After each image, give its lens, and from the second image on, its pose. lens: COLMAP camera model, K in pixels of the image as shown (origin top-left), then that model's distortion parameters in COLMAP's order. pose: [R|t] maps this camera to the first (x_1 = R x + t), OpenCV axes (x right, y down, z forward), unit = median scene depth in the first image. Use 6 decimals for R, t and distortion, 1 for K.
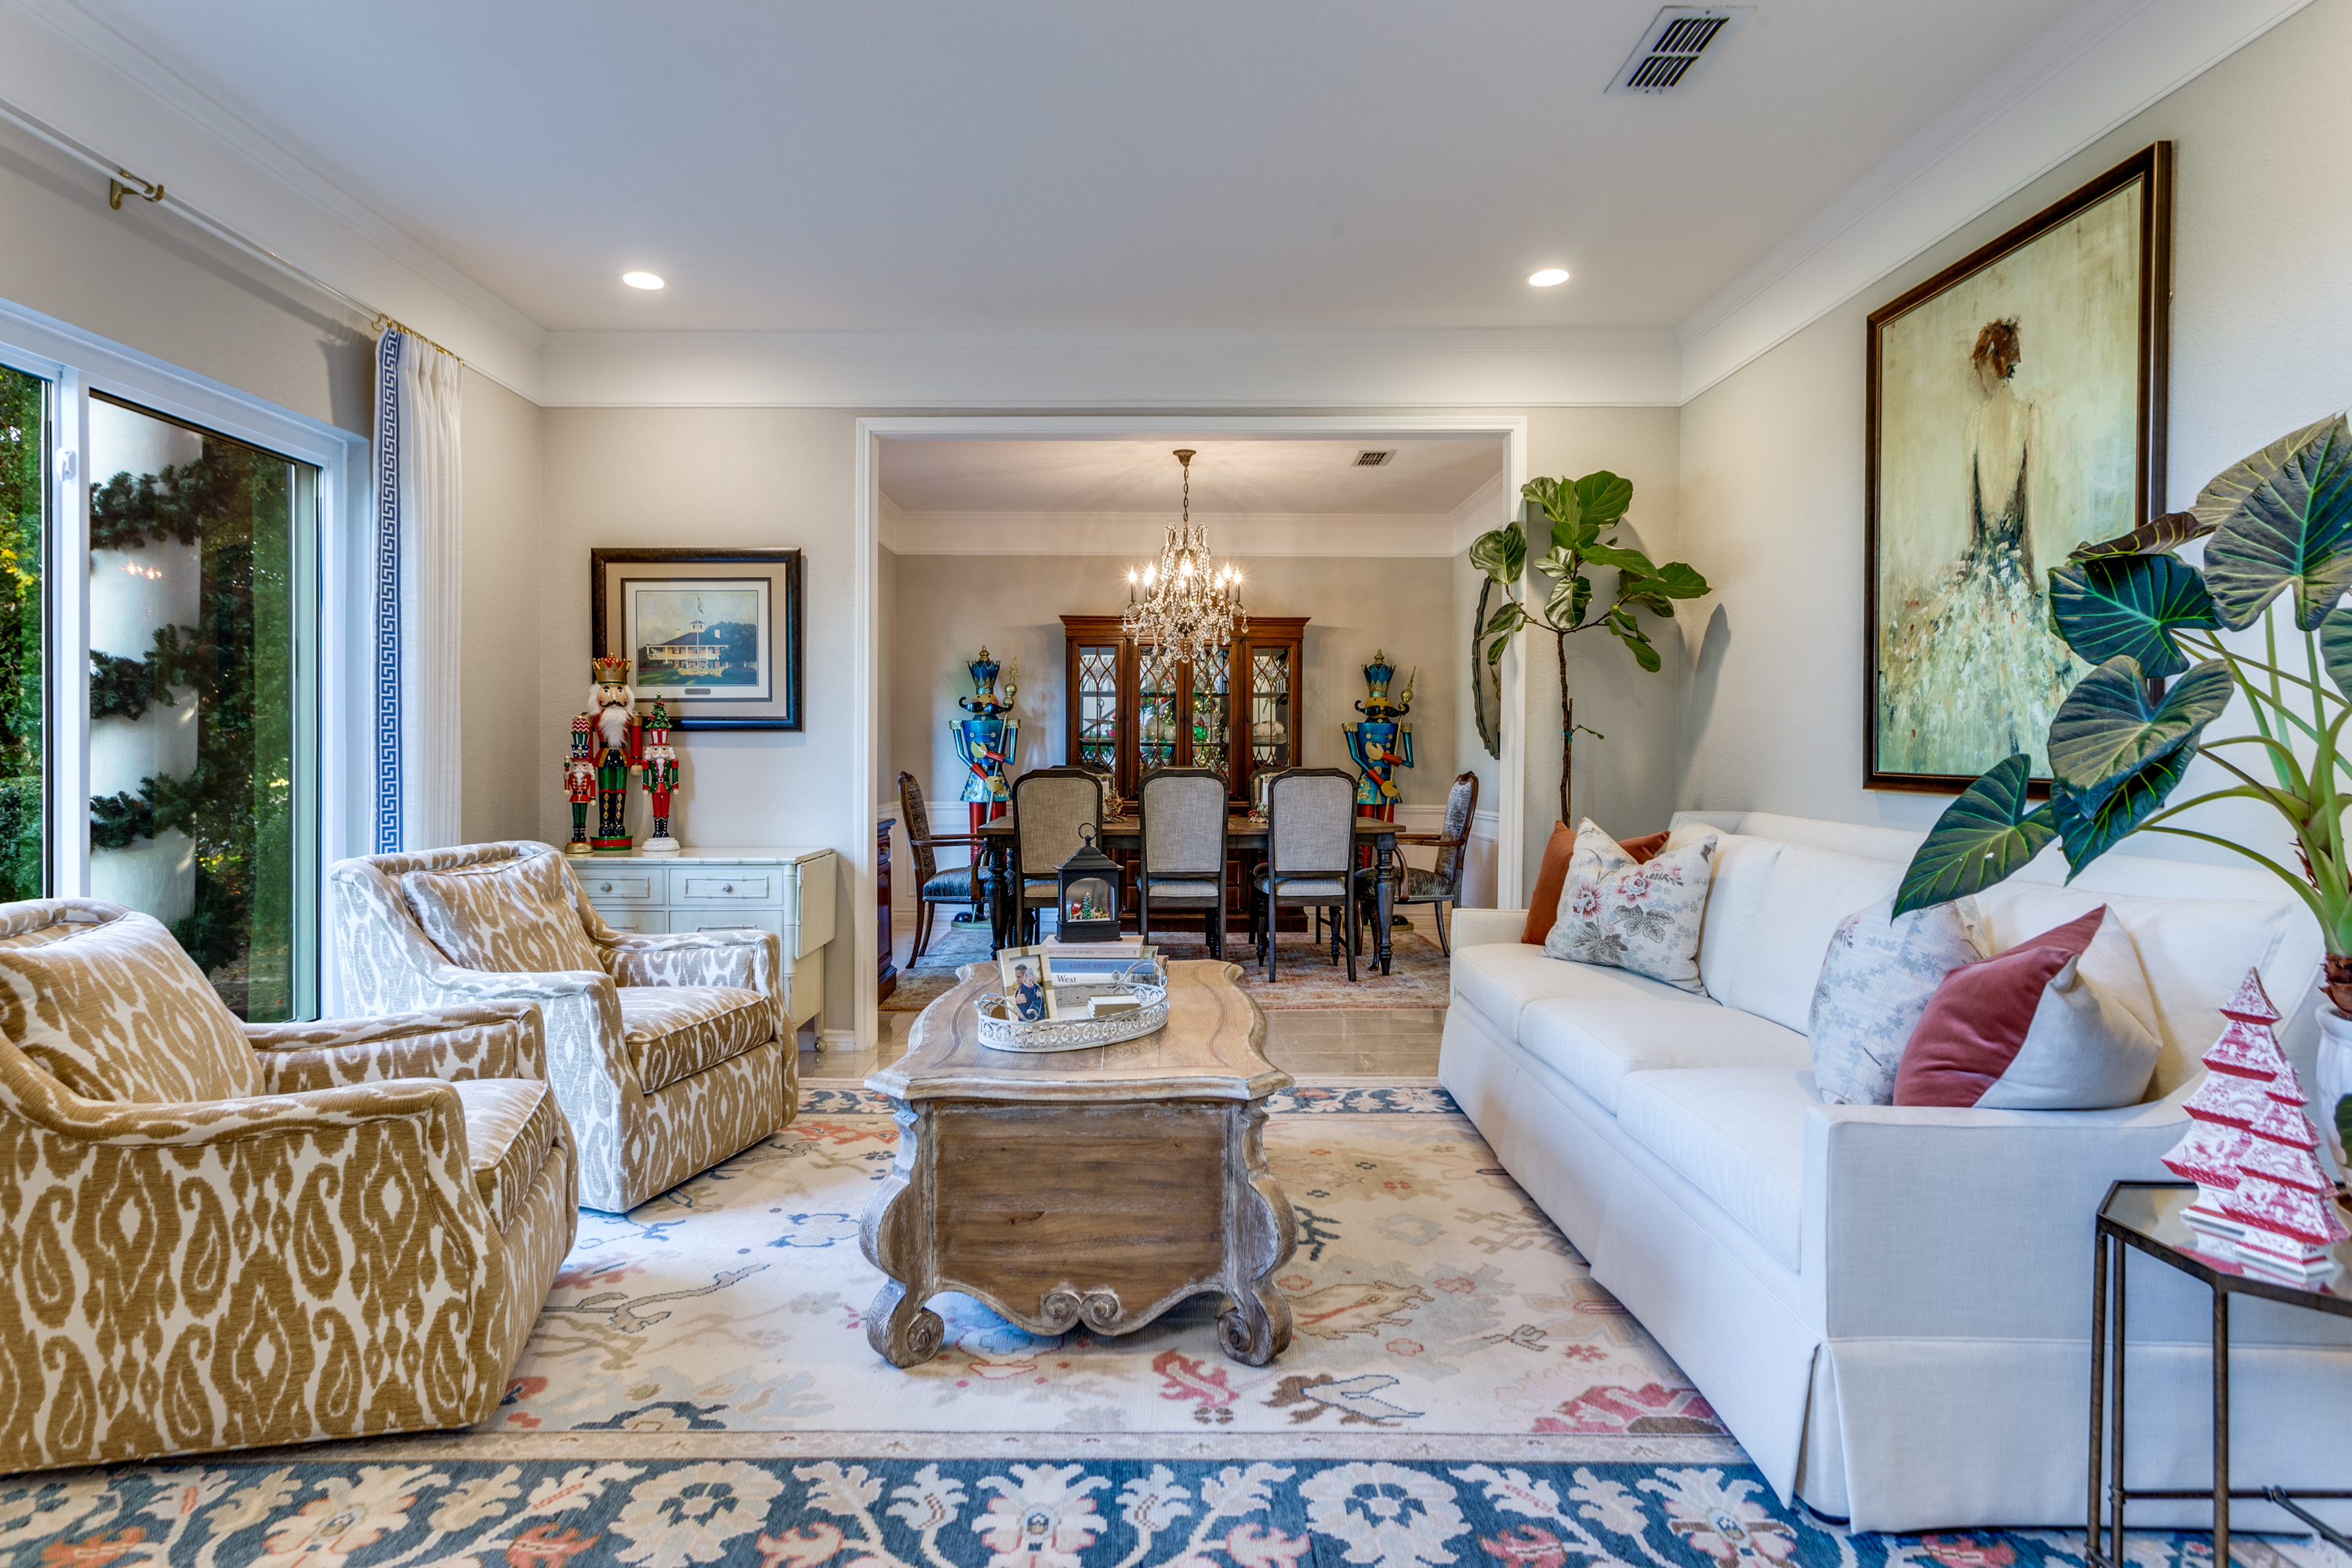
lens RADIAL K [[1238.9, 0, 1157.5], [0, 1238.9, 763.4], [0, 0, 1]] dist [-0.008689, 0.003796]
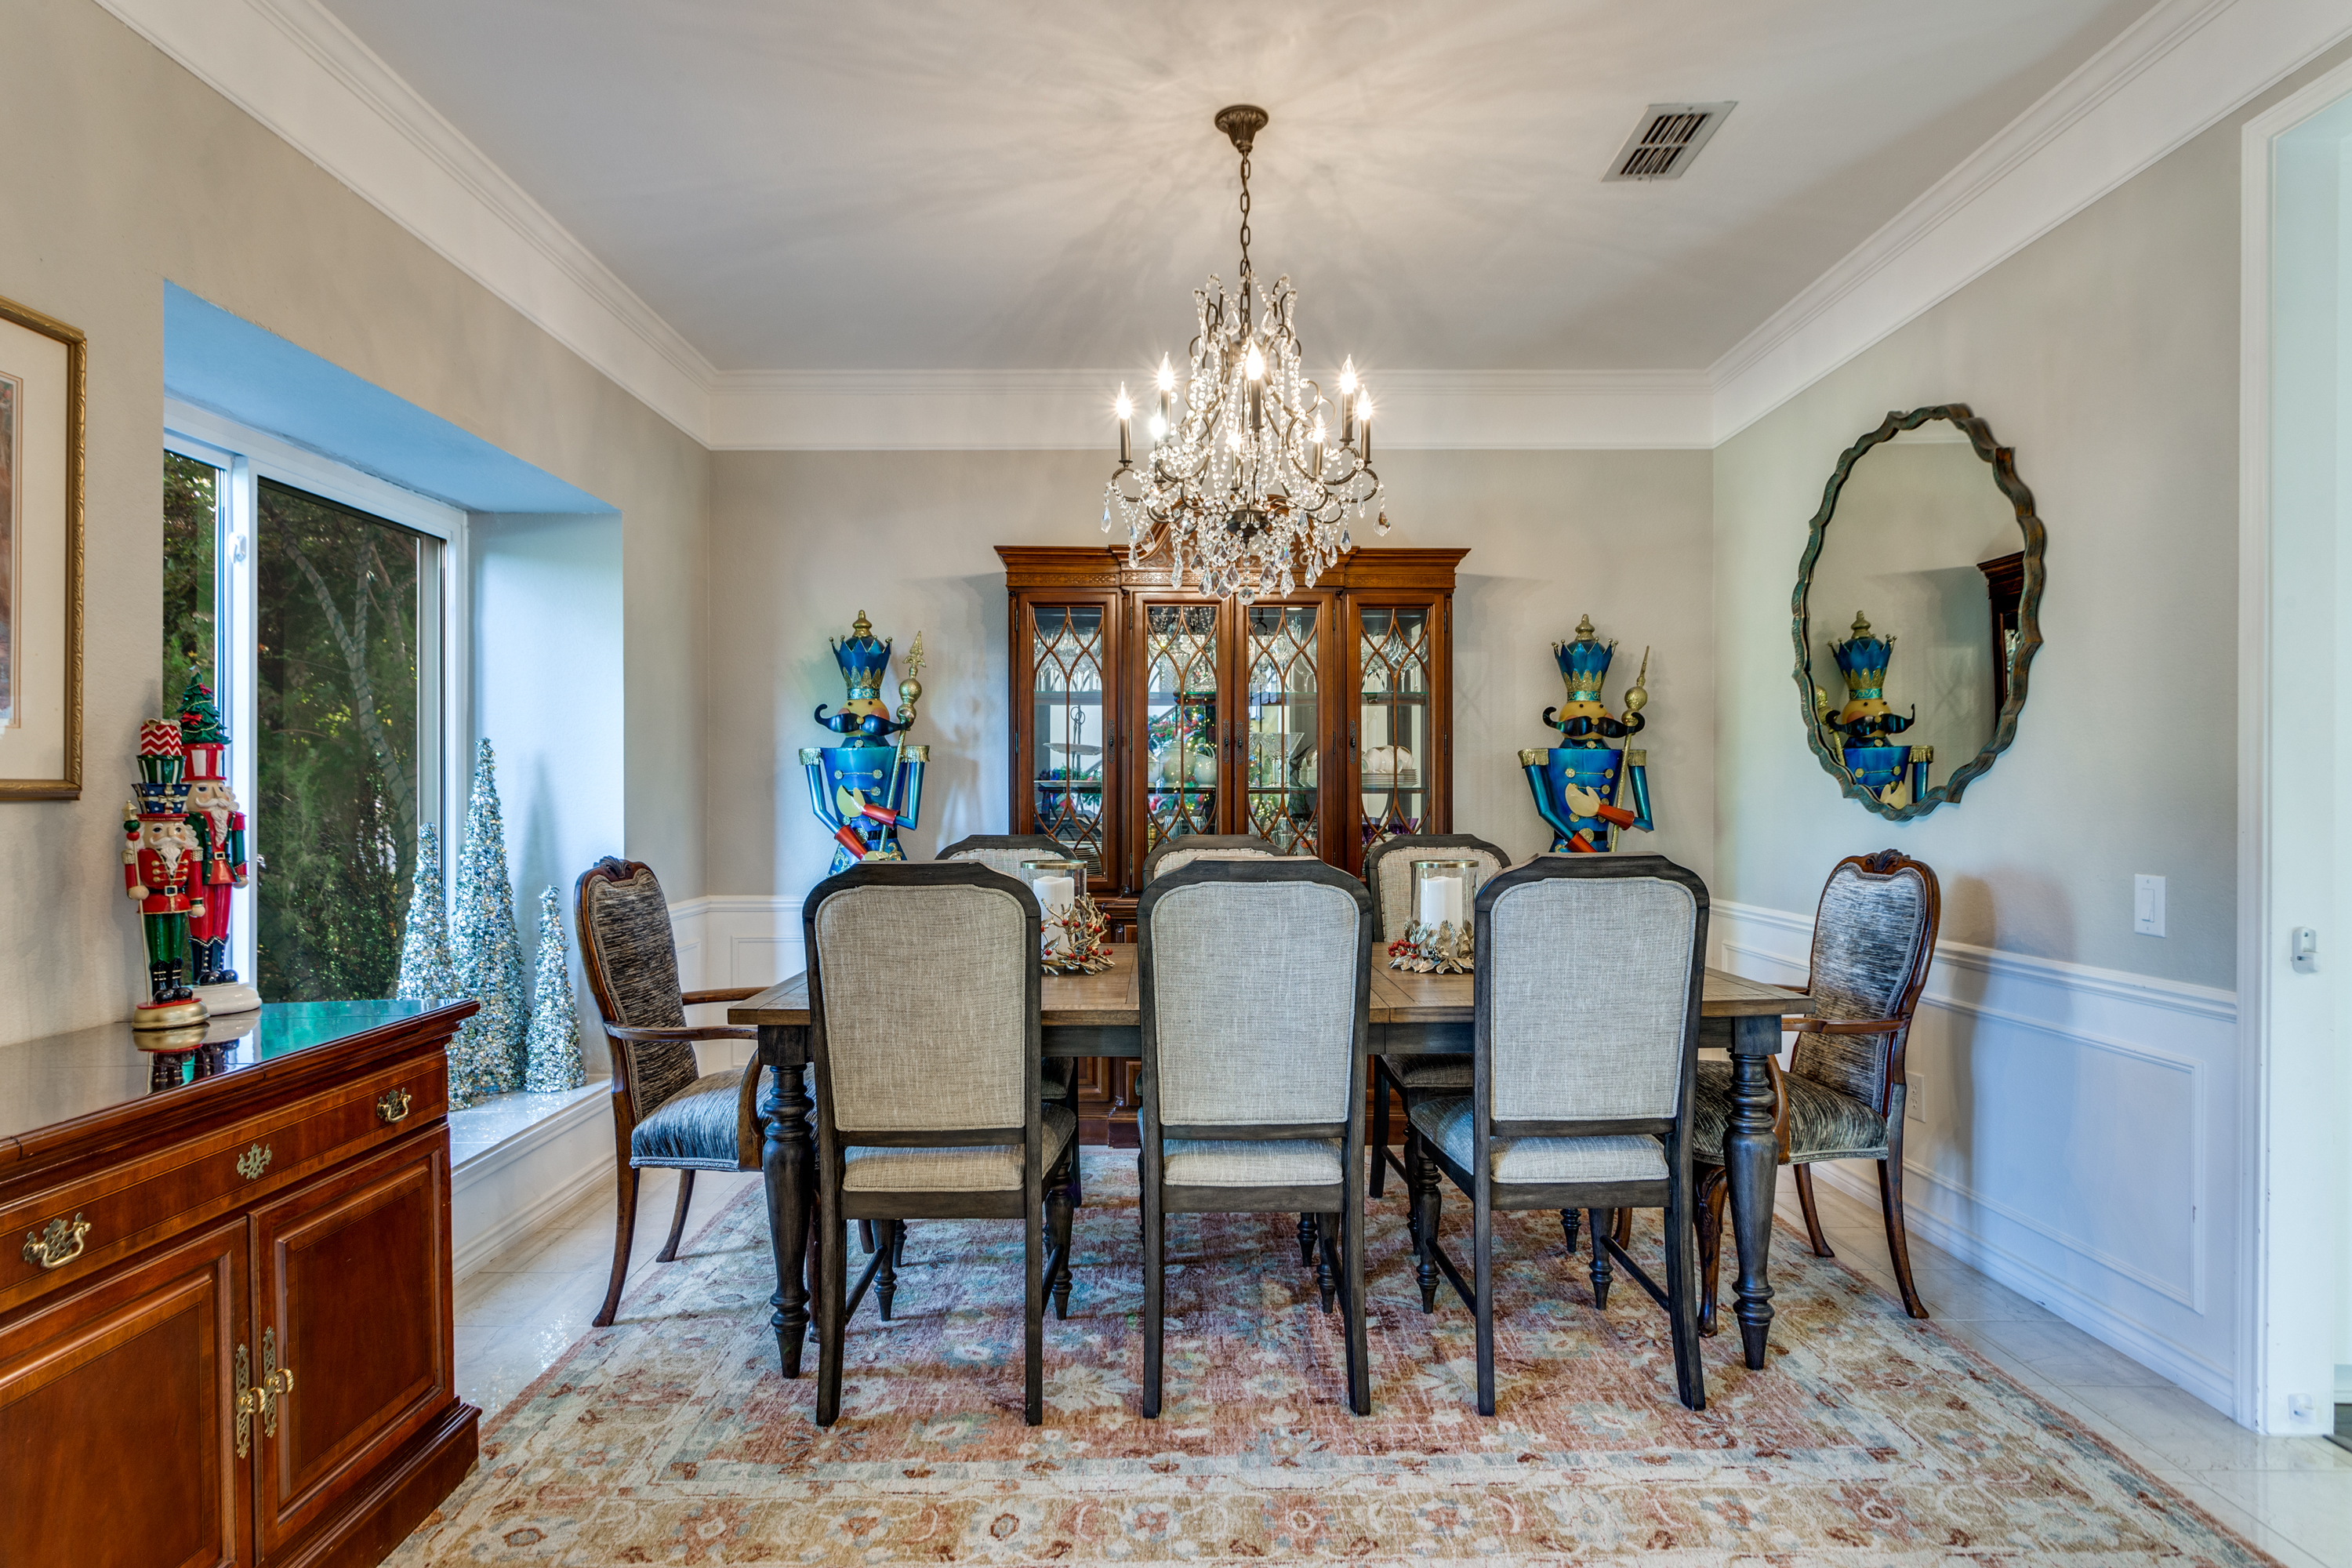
lens RADIAL K [[1238.9, 0, 1129.0], [0, 1238.9, 804.2], [0, 0, 1]] dist [-0.008689, 0.003796]
pose [[0.999276, -0.003947, -0.037839, -0.005073], [0.003965, 0.999992, 0.000389, -0.022056], [0.037837, -0.000539, 0.999284, 1.069768]]
